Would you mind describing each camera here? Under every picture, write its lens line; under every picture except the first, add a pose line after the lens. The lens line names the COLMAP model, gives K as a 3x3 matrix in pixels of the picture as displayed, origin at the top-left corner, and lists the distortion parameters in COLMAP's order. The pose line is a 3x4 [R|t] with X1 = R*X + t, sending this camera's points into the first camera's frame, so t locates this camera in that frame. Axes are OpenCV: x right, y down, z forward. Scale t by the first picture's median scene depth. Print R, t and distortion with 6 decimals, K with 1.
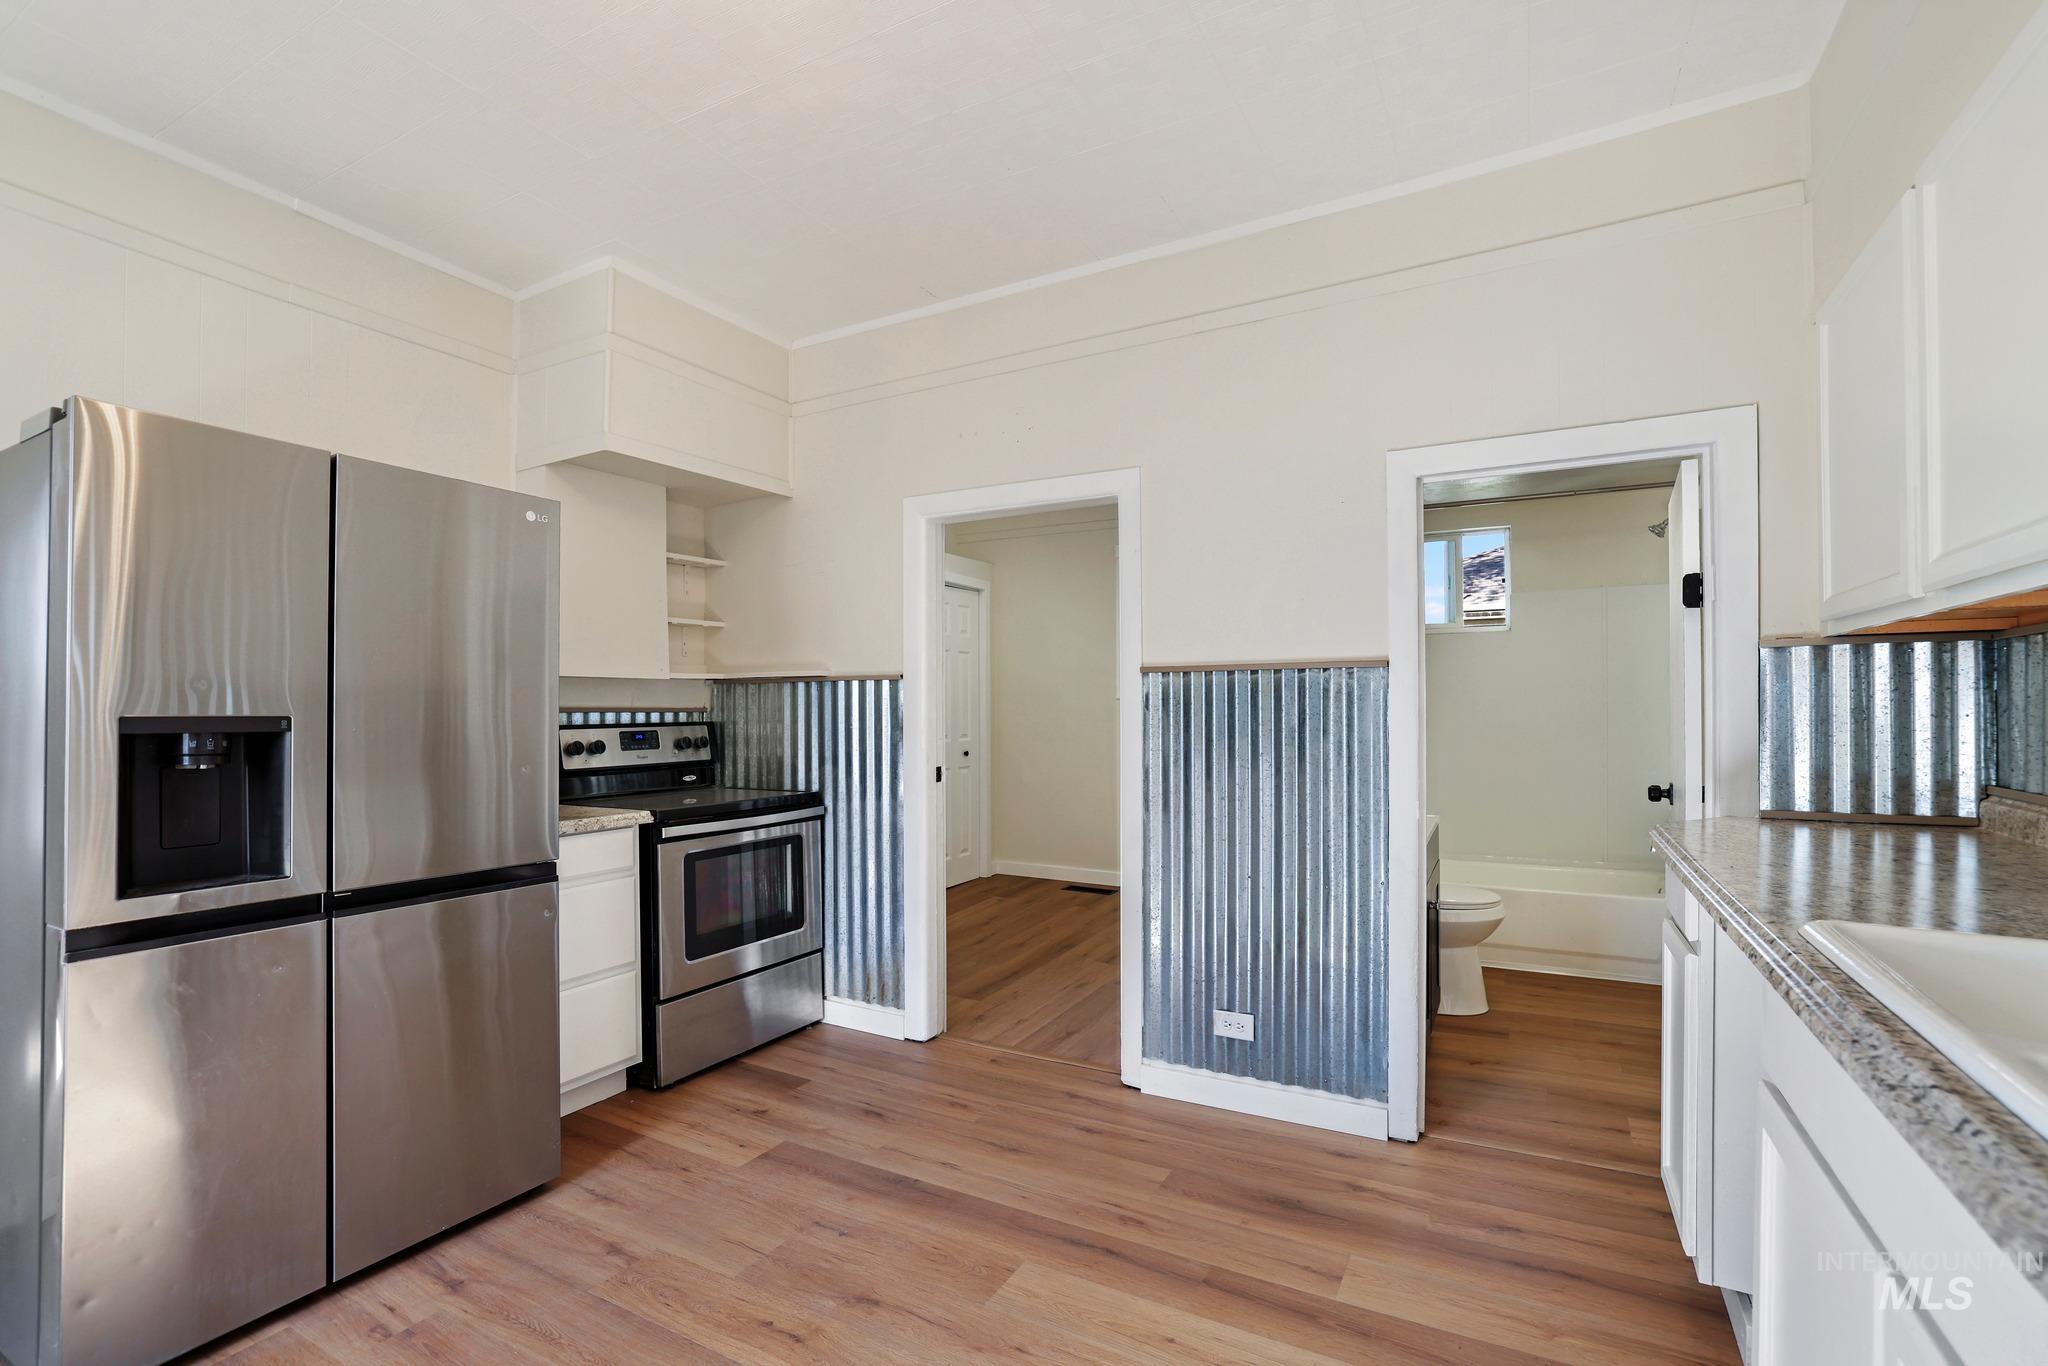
lens RADIAL K [[958.4, 0, 1033.3], [0, 958.4, 728.7], [0, 0, 1]] dist [-0.061418, 0.032159]
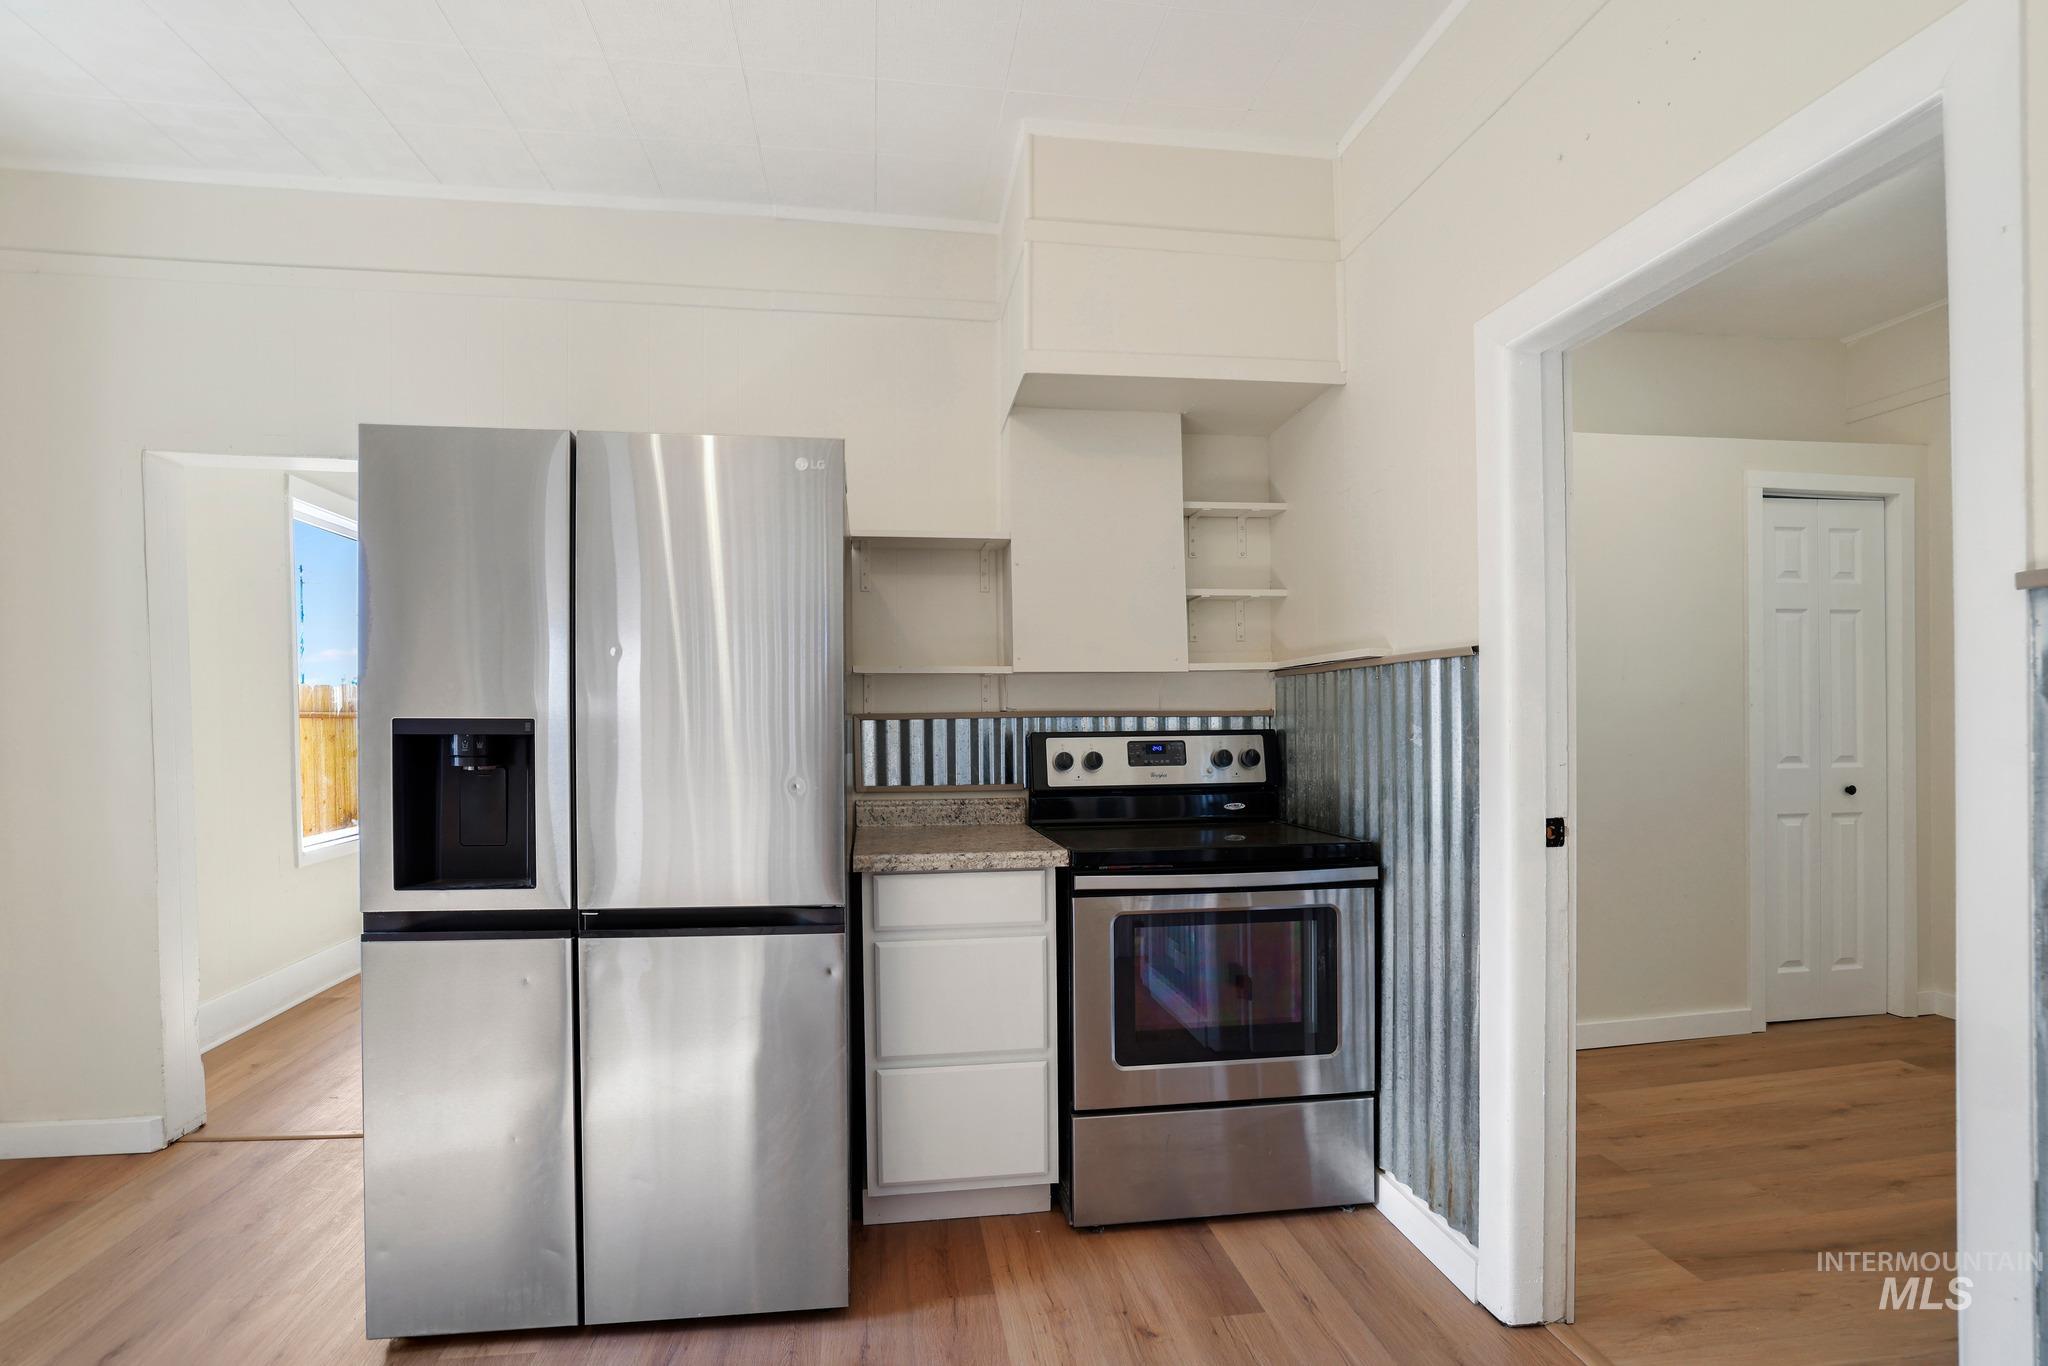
lens RADIAL K [[958.4, 0, 1033.3], [0, 958.4, 728.7], [0, 0, 1]] dist [-0.061418, 0.032159]
pose [[0.583517, 0.005503, -0.812082, 0.152316], [-0.013146, 0.999910, -0.002670, -0.003995], [0.811994, 0.012233, 0.583537, 0.460152]]
